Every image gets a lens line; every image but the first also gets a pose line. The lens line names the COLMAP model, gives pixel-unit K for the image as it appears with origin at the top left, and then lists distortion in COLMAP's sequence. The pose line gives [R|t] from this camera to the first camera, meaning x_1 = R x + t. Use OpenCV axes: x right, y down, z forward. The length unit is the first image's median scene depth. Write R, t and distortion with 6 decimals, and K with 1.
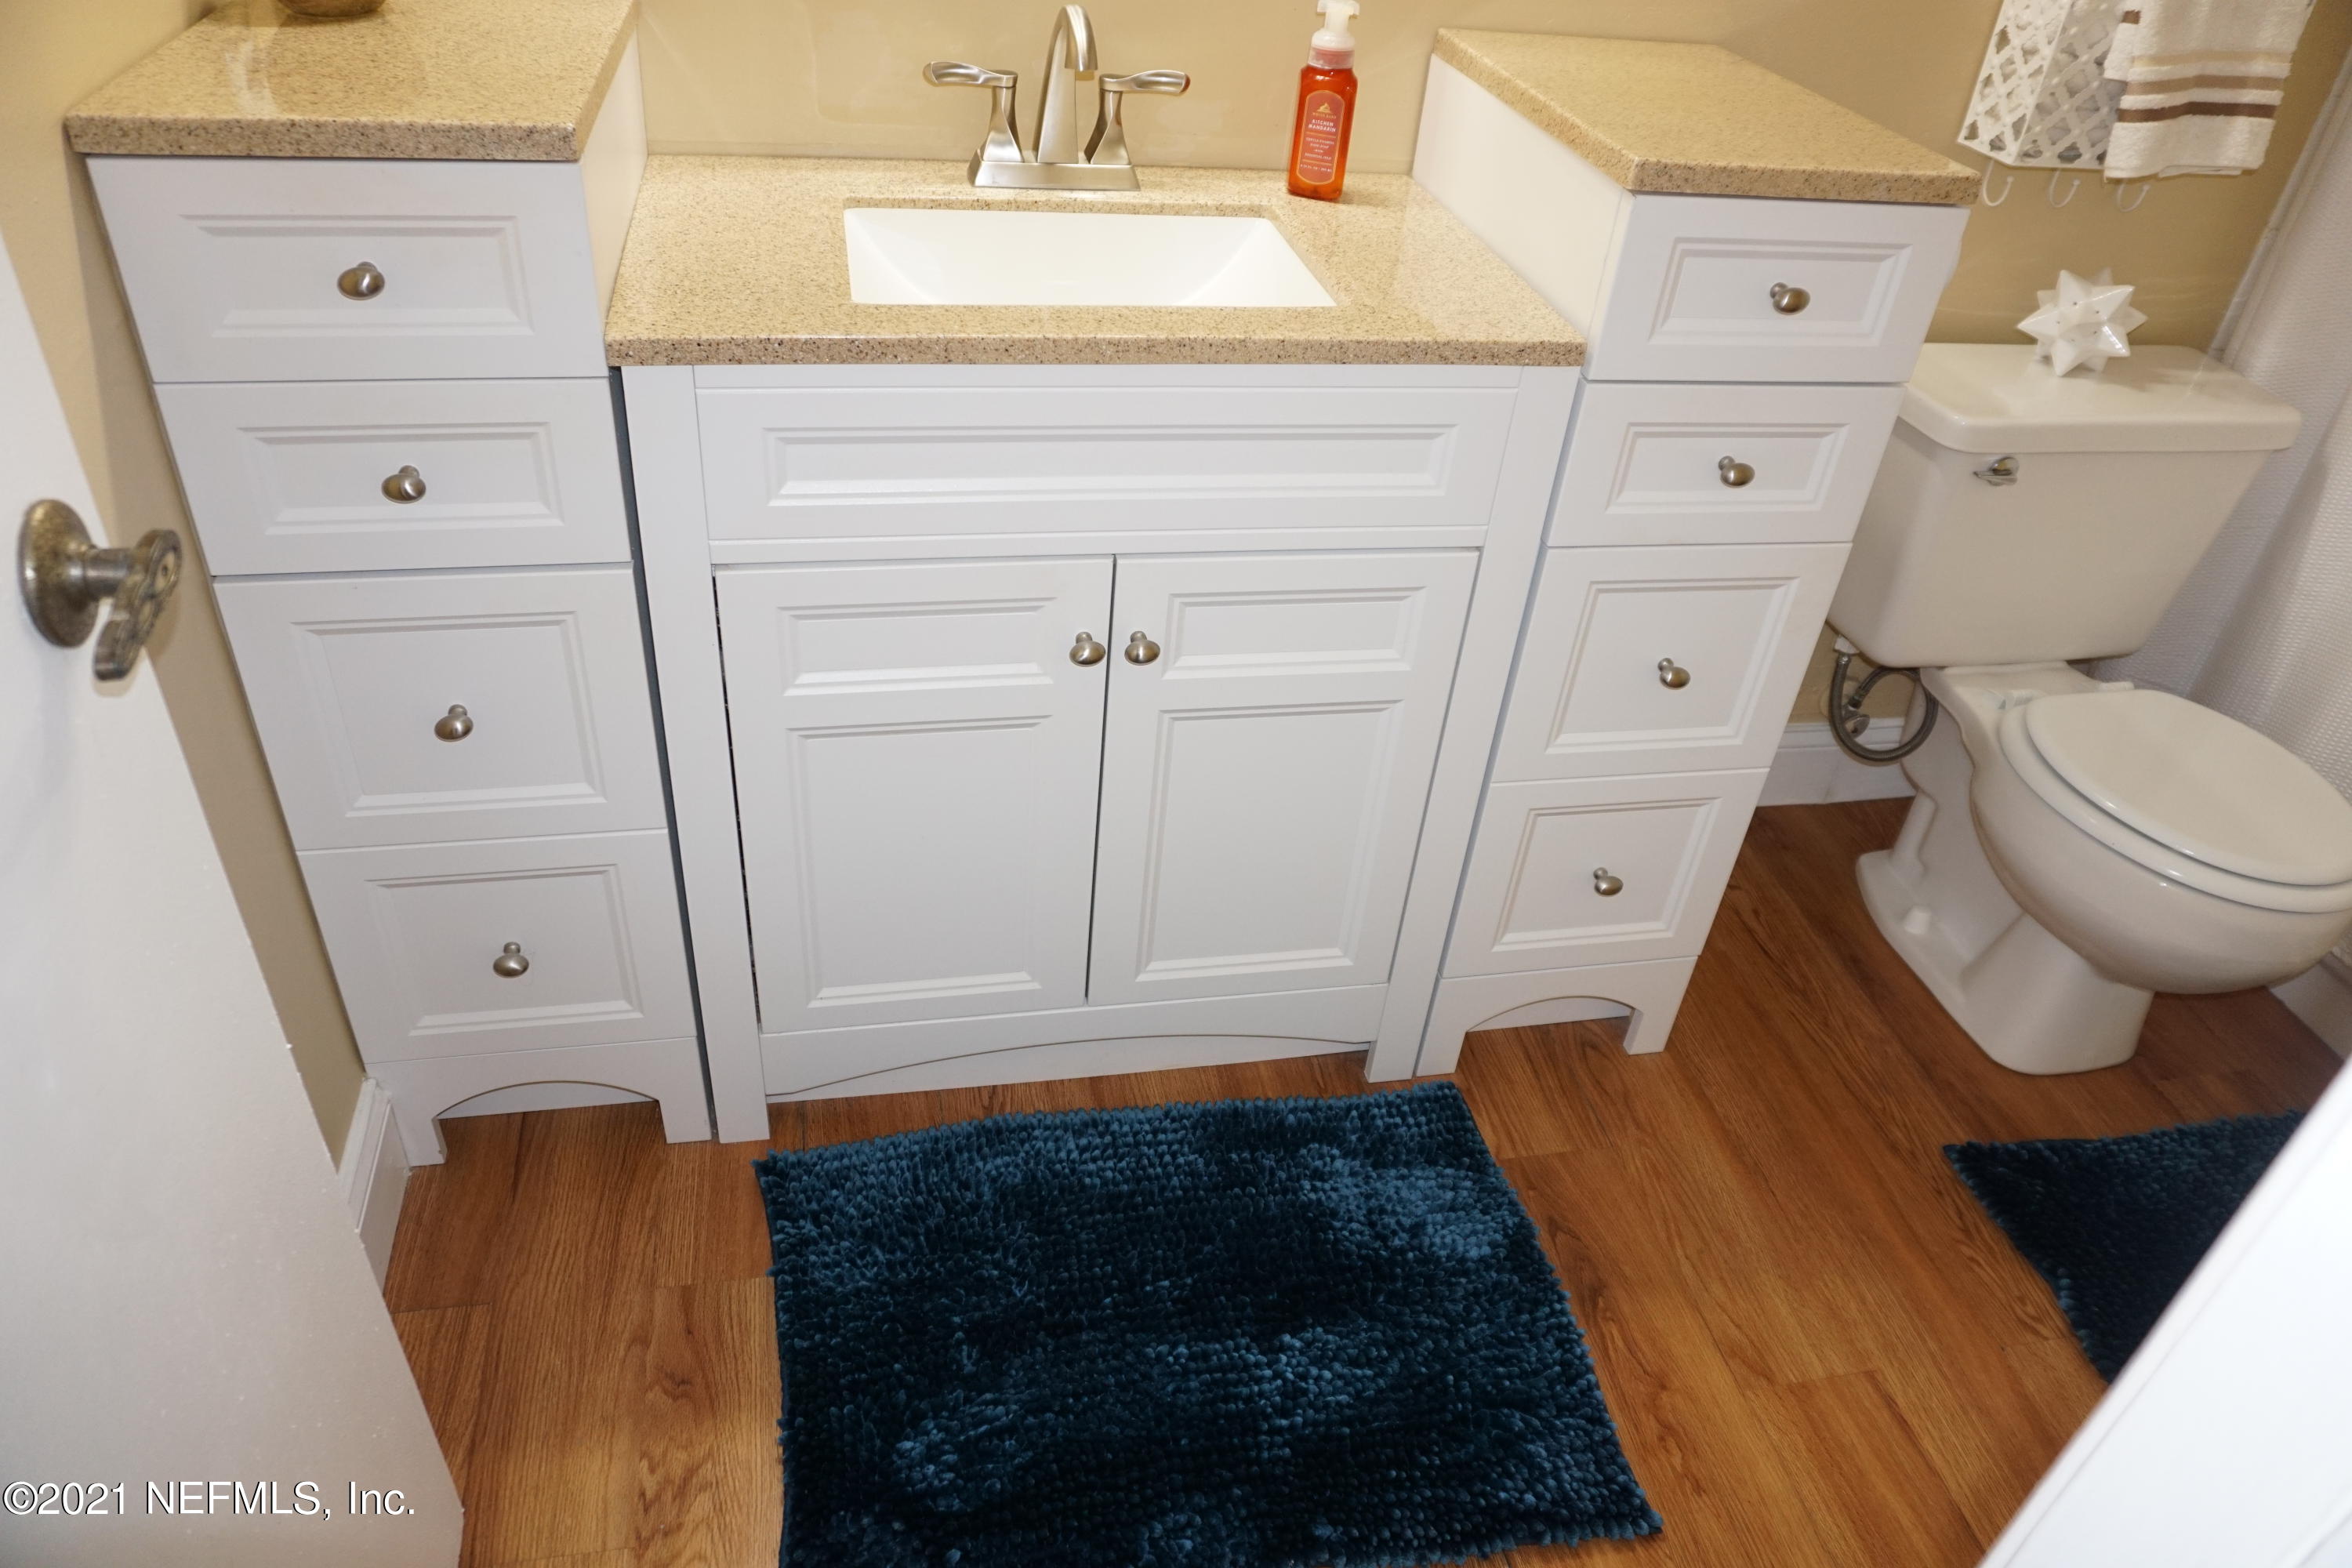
lens RADIAL K [[1595.9, 0, 1168.0], [0, 1595.9, 786.3], [0, 0, 1]] dist [-0.055827, 0.030169]
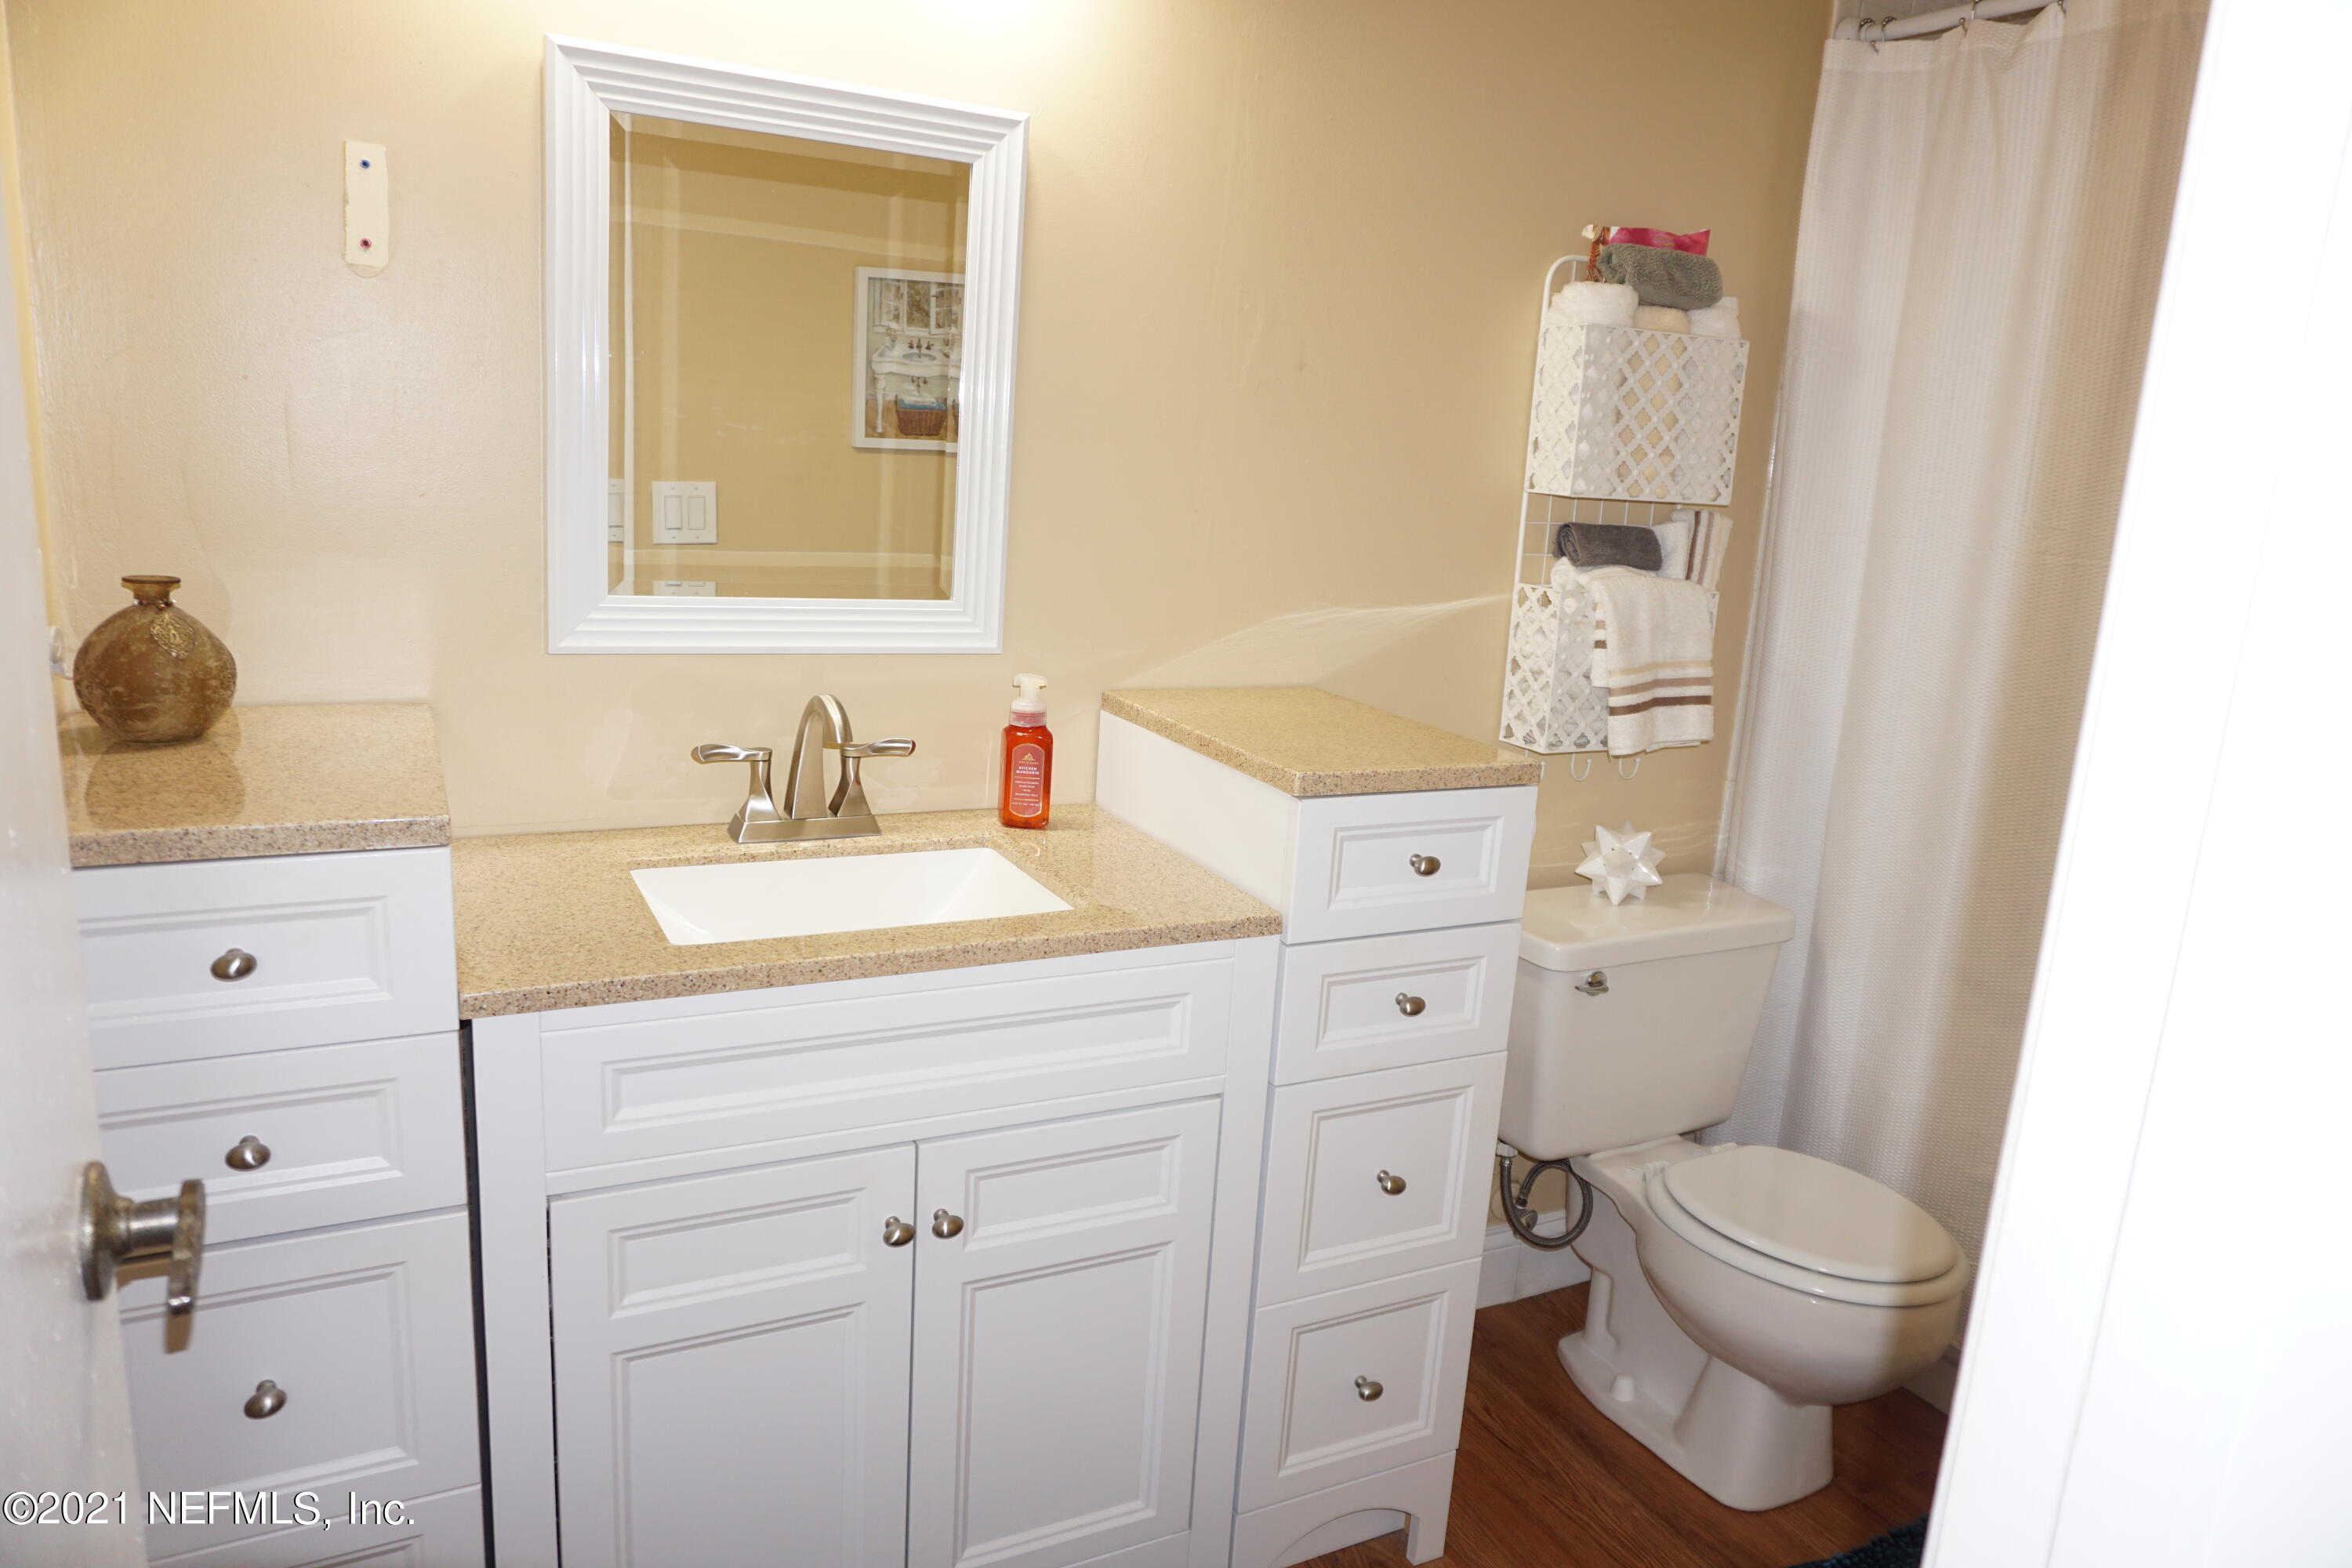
lens RADIAL K [[1595.9, 0, 1172.0], [0, 1595.9, 774.1], [0, 0, 1]] dist [-0.055827, 0.030169]
pose [[0.961462, -0.078118, 0.263606, -0.122875], [0.172683, 0.917657, -0.357892, 0.044350], [-0.213942, 0.389620, 0.895782, -0.125370]]
